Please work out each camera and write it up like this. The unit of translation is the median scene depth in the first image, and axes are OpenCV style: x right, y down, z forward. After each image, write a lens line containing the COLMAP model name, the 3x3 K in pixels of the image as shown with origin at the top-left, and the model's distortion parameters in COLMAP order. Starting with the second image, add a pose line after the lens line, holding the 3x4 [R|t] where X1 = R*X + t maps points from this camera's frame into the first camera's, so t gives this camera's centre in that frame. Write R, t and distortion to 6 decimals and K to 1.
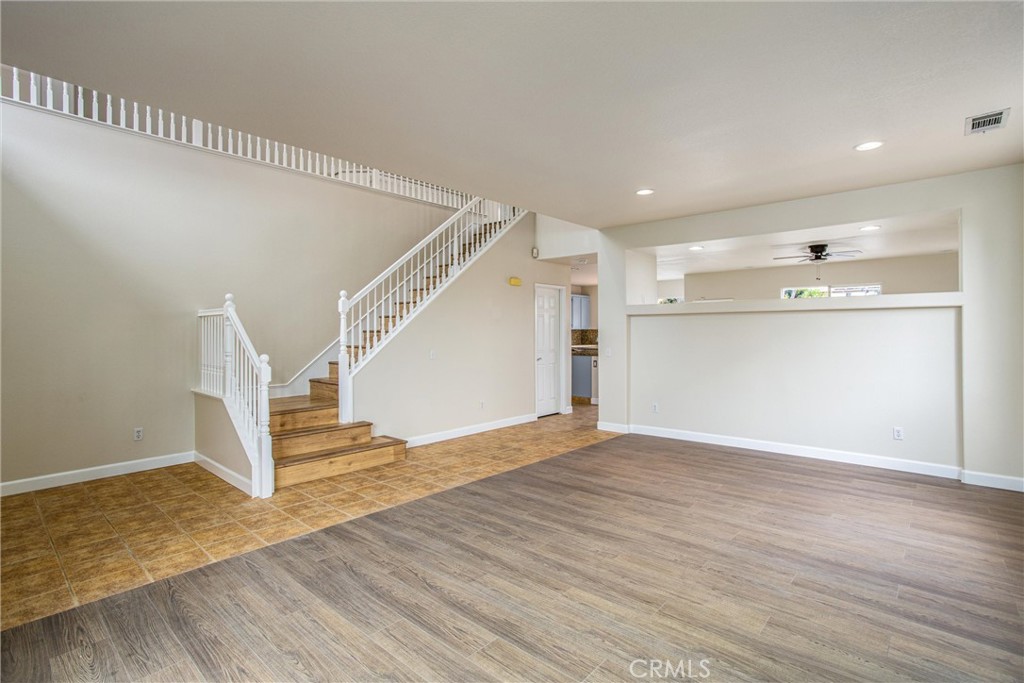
lens RADIAL K [[489.4, 0, 506.1], [0, 489.4, 330.3], [0, 0, 1]] dist [-0.048202, 0.026964]
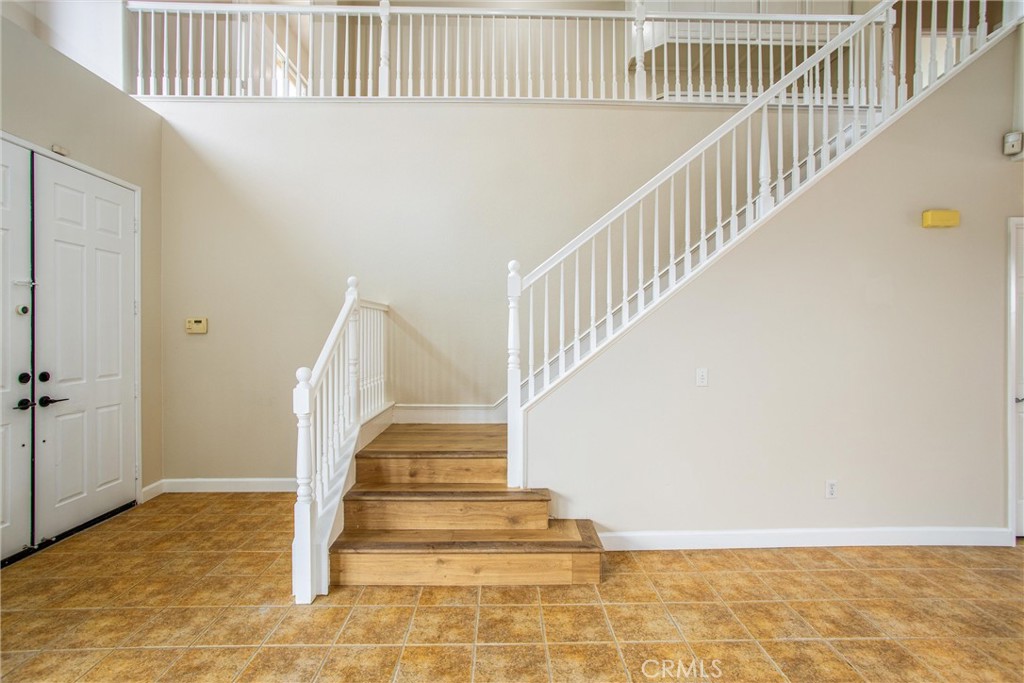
lens RADIAL K [[486.1, 0, 517.1], [0, 486.1, 338.1], [0, 0, 1]] dist [-0.047708, 0.027204]
pose [[0.691784, 0.012629, -0.721994, 0.107680], [-0.004303, 0.999901, 0.013367, 0.004210], [0.722092, -0.006141, 0.691770, 0.708726]]
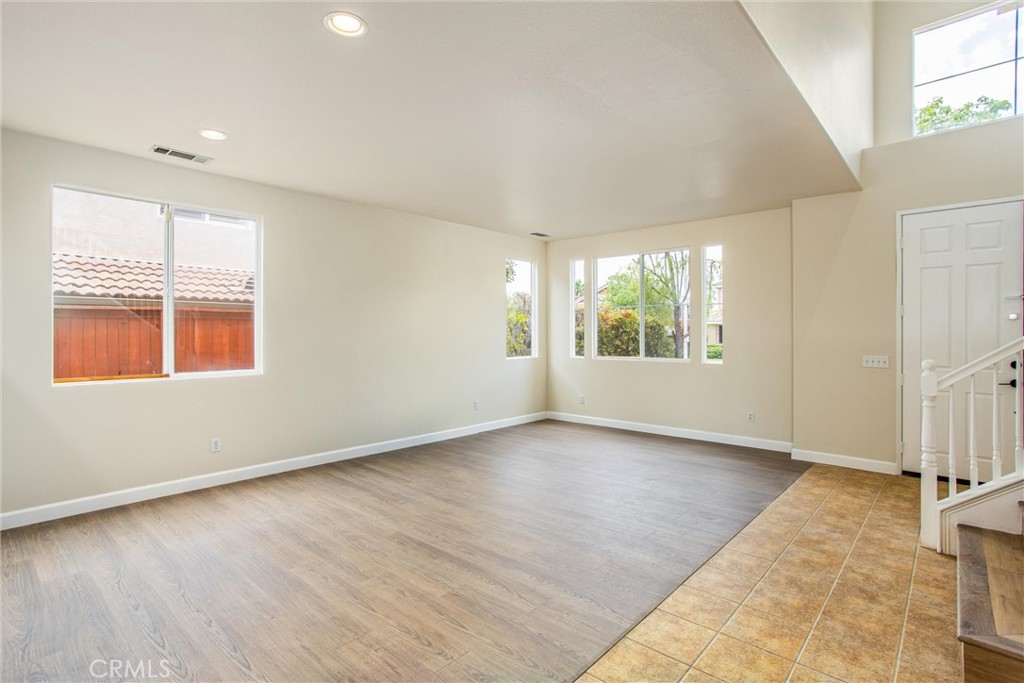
lens RADIAL K [[500.8, 0, 508.6], [0, 500.8, 325.1], [0, 0, 1]] dist [-0.054170, 0.029187]
pose [[-0.999983, 0.005799, -0.000924, 0.149297], [0.005814, 0.999834, -0.017286, 0.004935], [0.000824, -0.017291, -0.999850, 1.621804]]
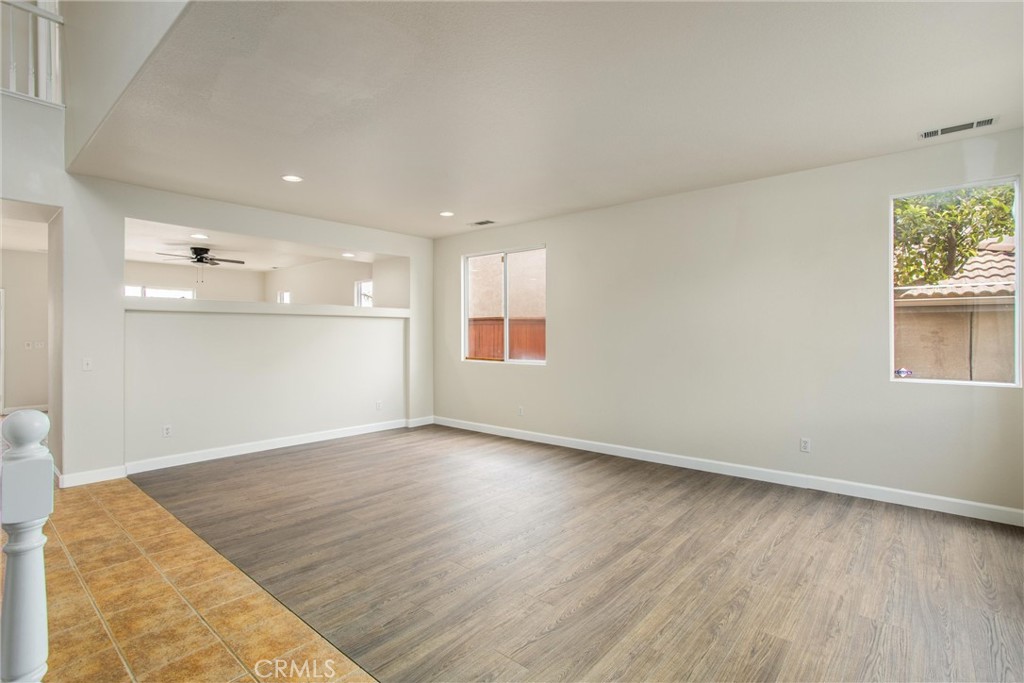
lens RADIAL K [[497.1, 0, 511.8], [0, 497.1, 323.4], [0, 0, 1]] dist [-0.037594, 0.022803]
pose [[-0.025526, 0.025656, 0.999345, -0.711671], [-0.003805, 0.999661, -0.025761, 0.008821], [-0.999667, -0.004460, -0.025420, 0.681447]]
